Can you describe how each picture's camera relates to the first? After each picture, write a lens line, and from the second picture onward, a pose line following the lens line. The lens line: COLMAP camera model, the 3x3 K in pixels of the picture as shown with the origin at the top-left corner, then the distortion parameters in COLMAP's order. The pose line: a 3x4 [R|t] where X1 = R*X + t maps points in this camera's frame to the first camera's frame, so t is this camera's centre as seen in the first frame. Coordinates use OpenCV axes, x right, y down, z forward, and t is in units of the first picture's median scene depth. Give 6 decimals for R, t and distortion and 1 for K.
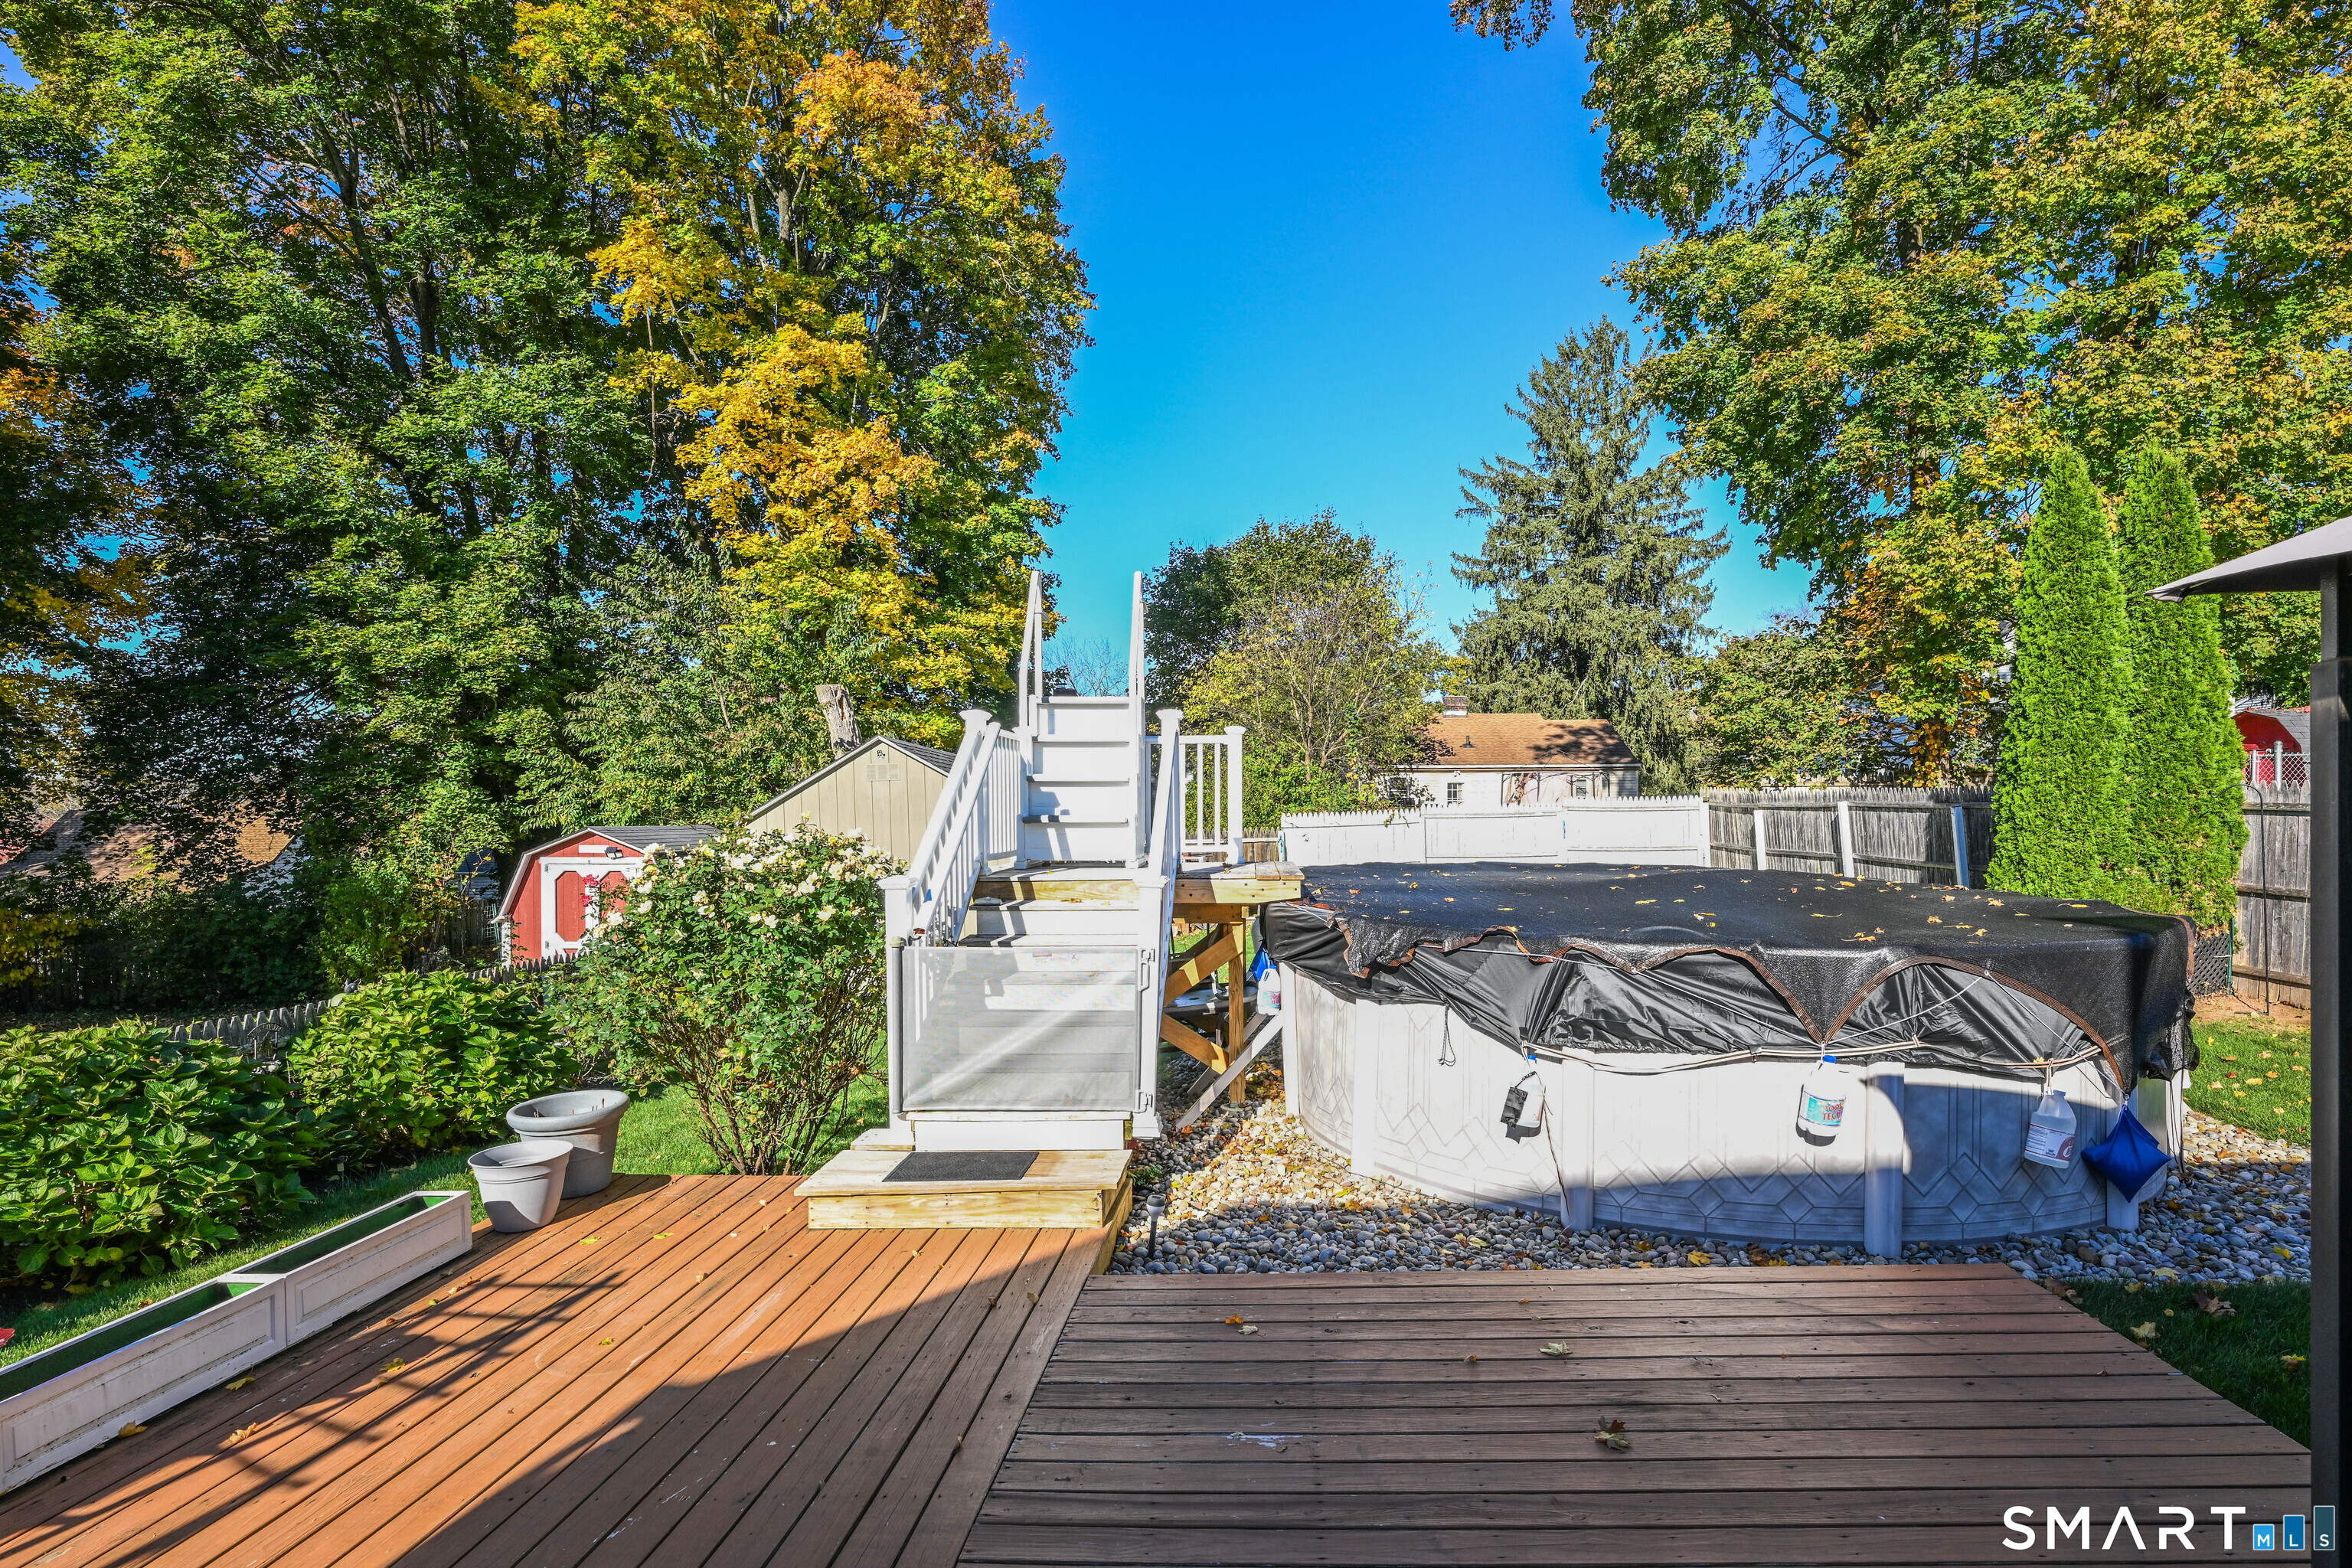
lens RADIAL K [[1204.4, 0, 1306.4], [0, 1204.4, 851.2], [0, 0, 1]] dist [0.000100, 0.000746]
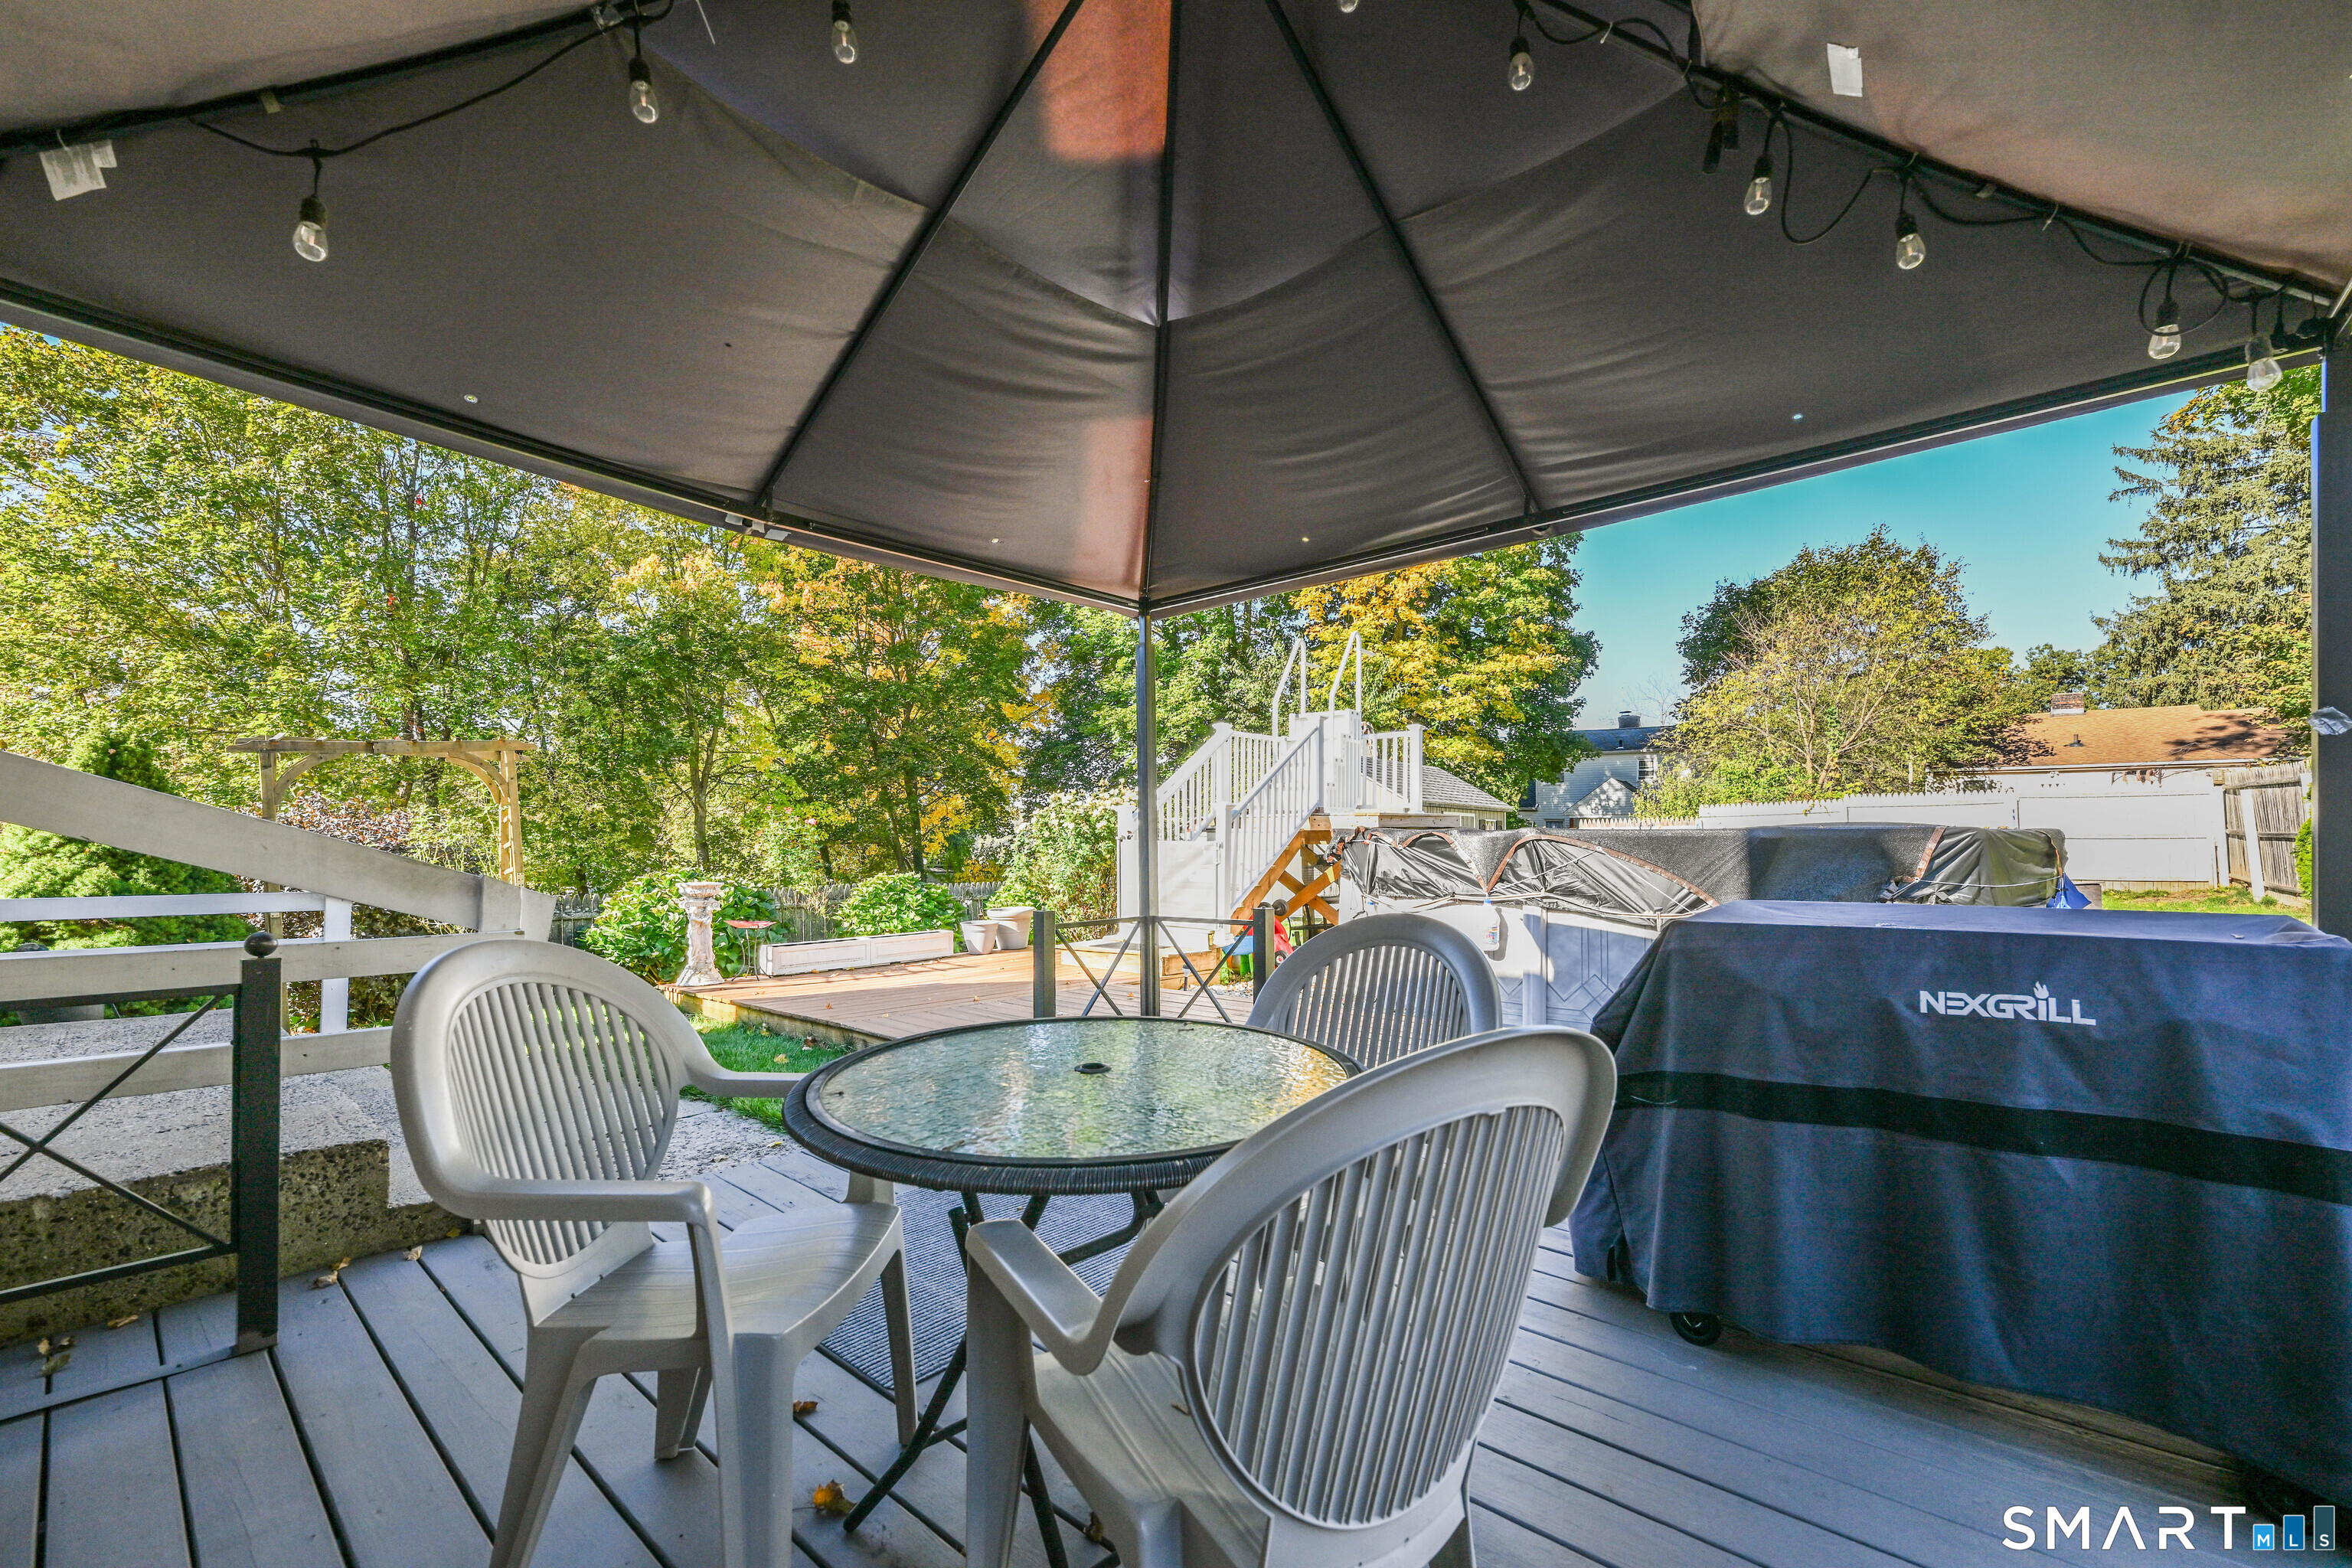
lens RADIAL K [[935.0, 0, 1187.6], [0, 935.0, 839.5], [0, 0, 1]] dist [0.001318, 0.000163]
pose [[0.785128, 0.009612, -0.619259, 0.147963], [-0.017983, 0.999812, -0.007280, 0.018128], [0.619072, 0.016852, 0.785153, -0.033022]]
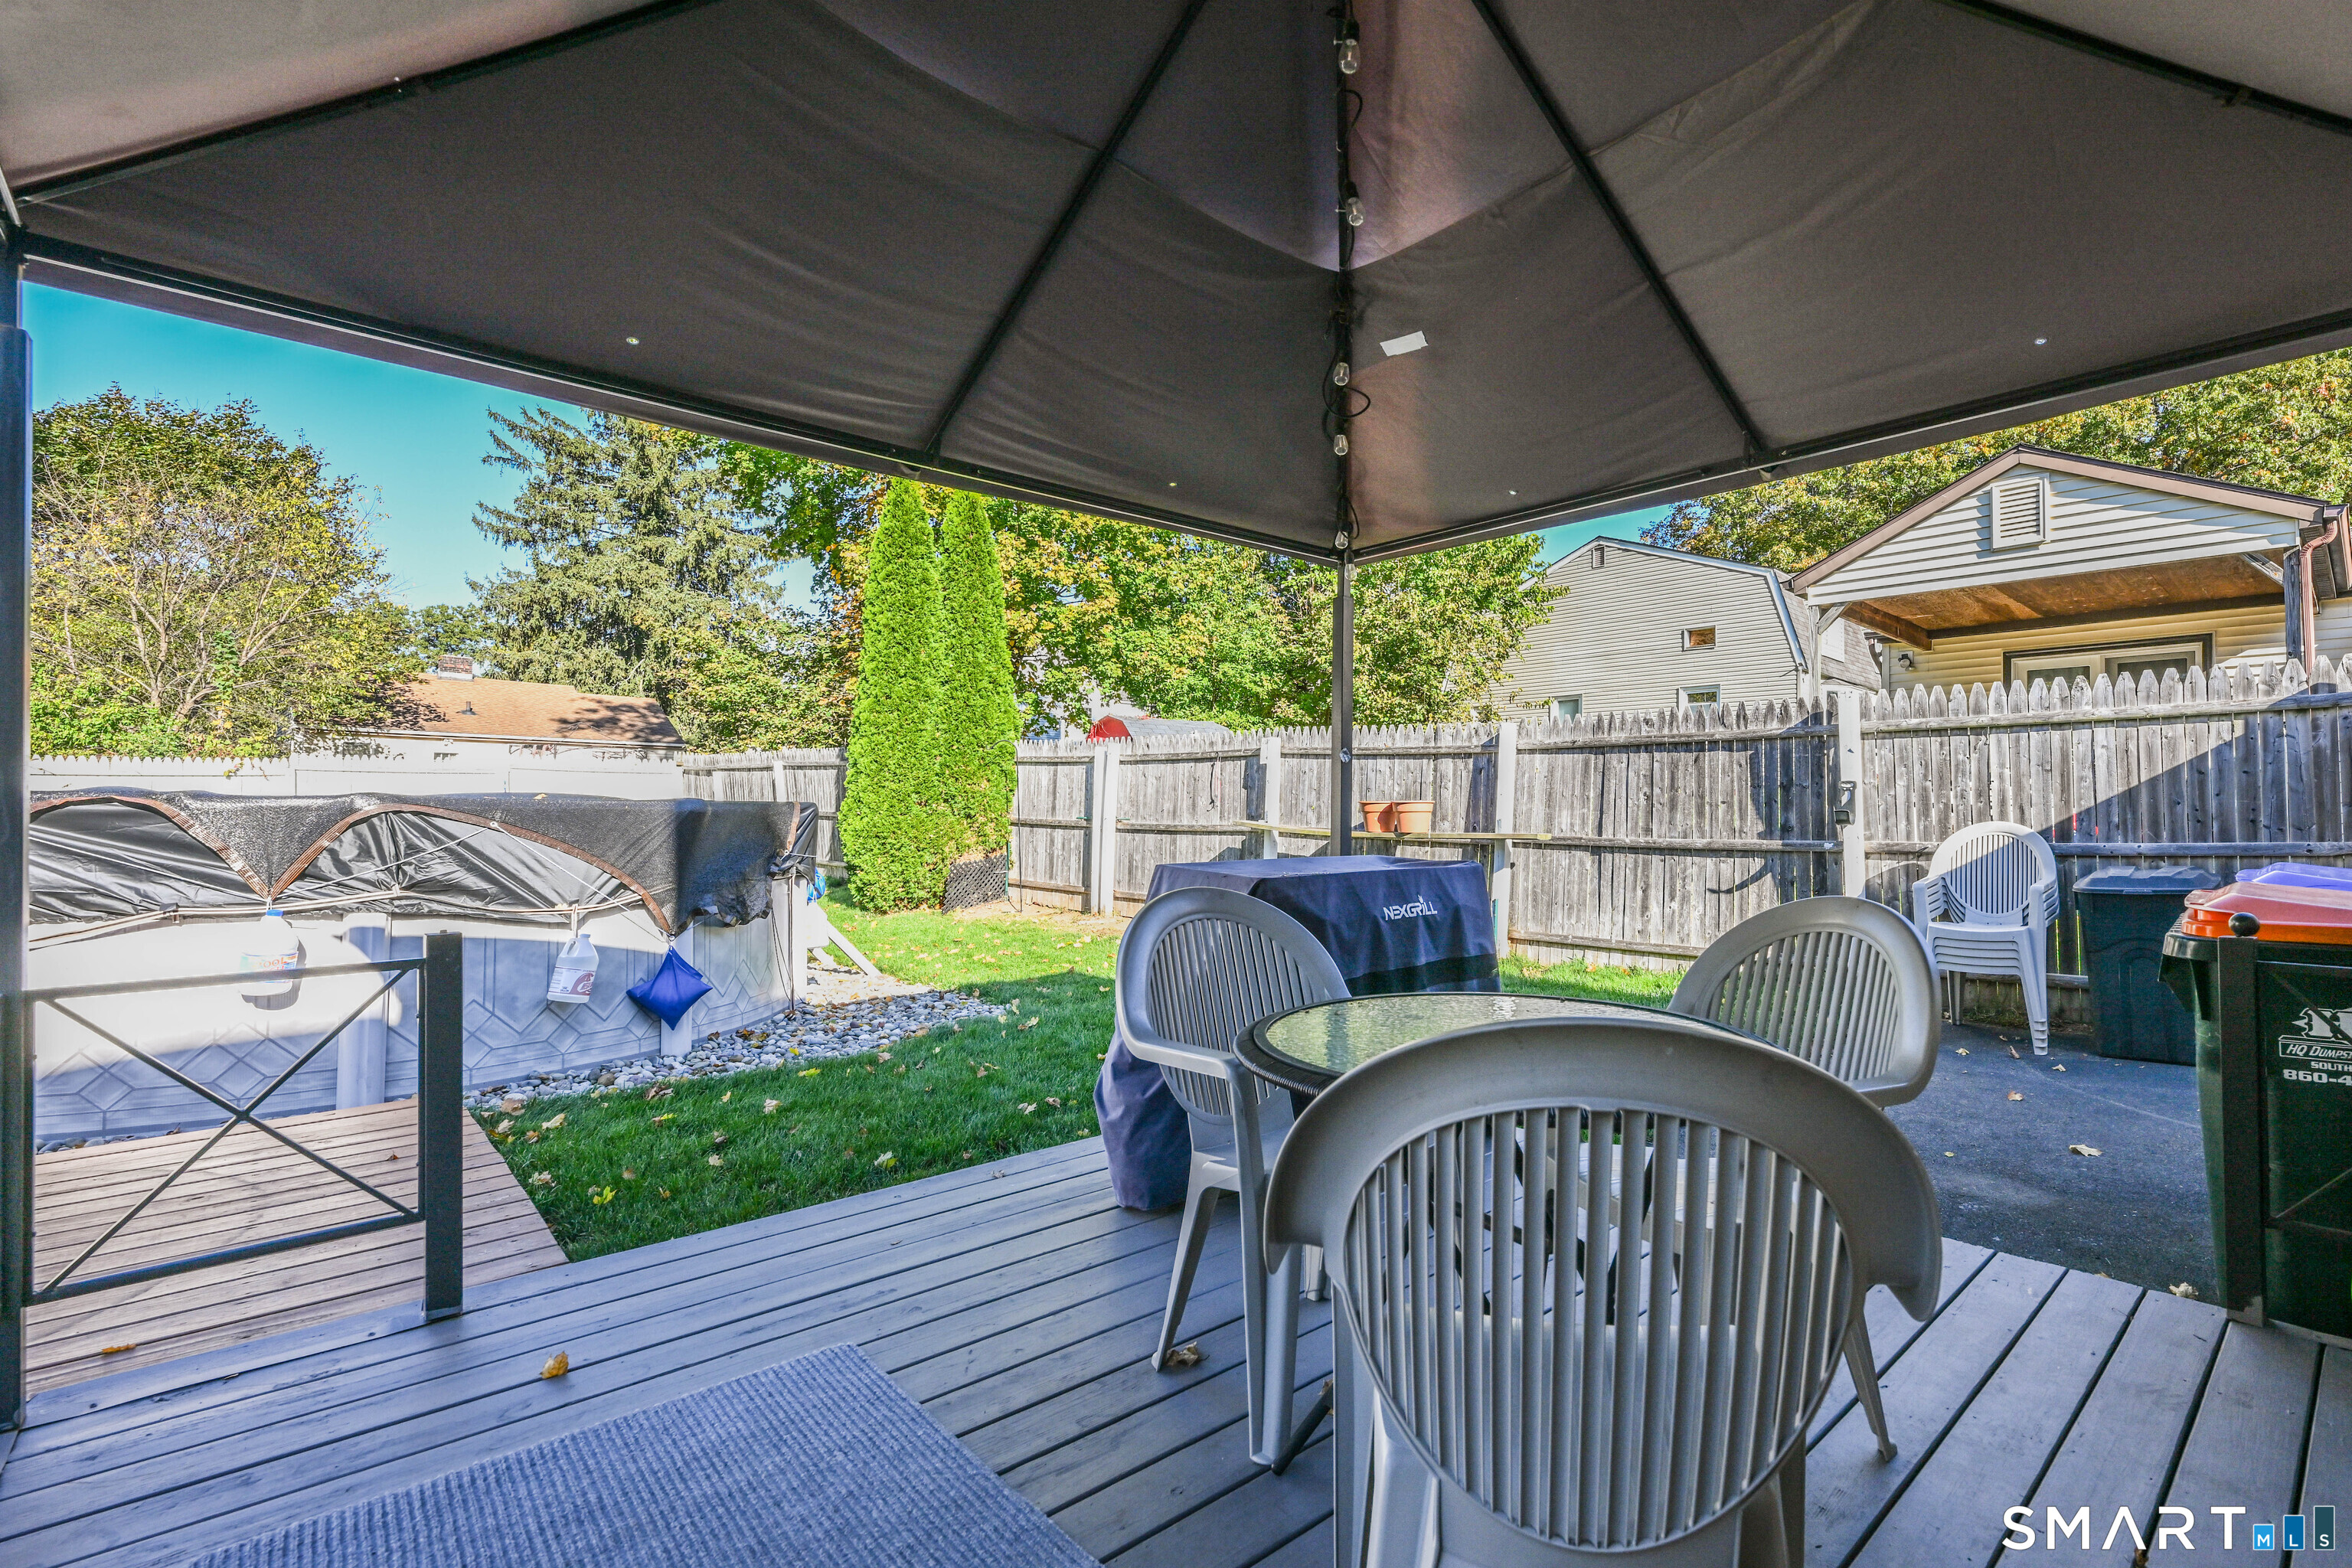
lens RADIAL K [[1053.2, 0, 1357.4], [0, 1053.2, 792.8], [0, 0, 1]] dist [-0.002038, -0.000346]
pose [[0.684448, 0.030884, 0.728408, 0.069404], [0.000416, 0.999086, -0.042751, 0.019172], [-0.729062, 0.029564, 0.683809, -0.031258]]
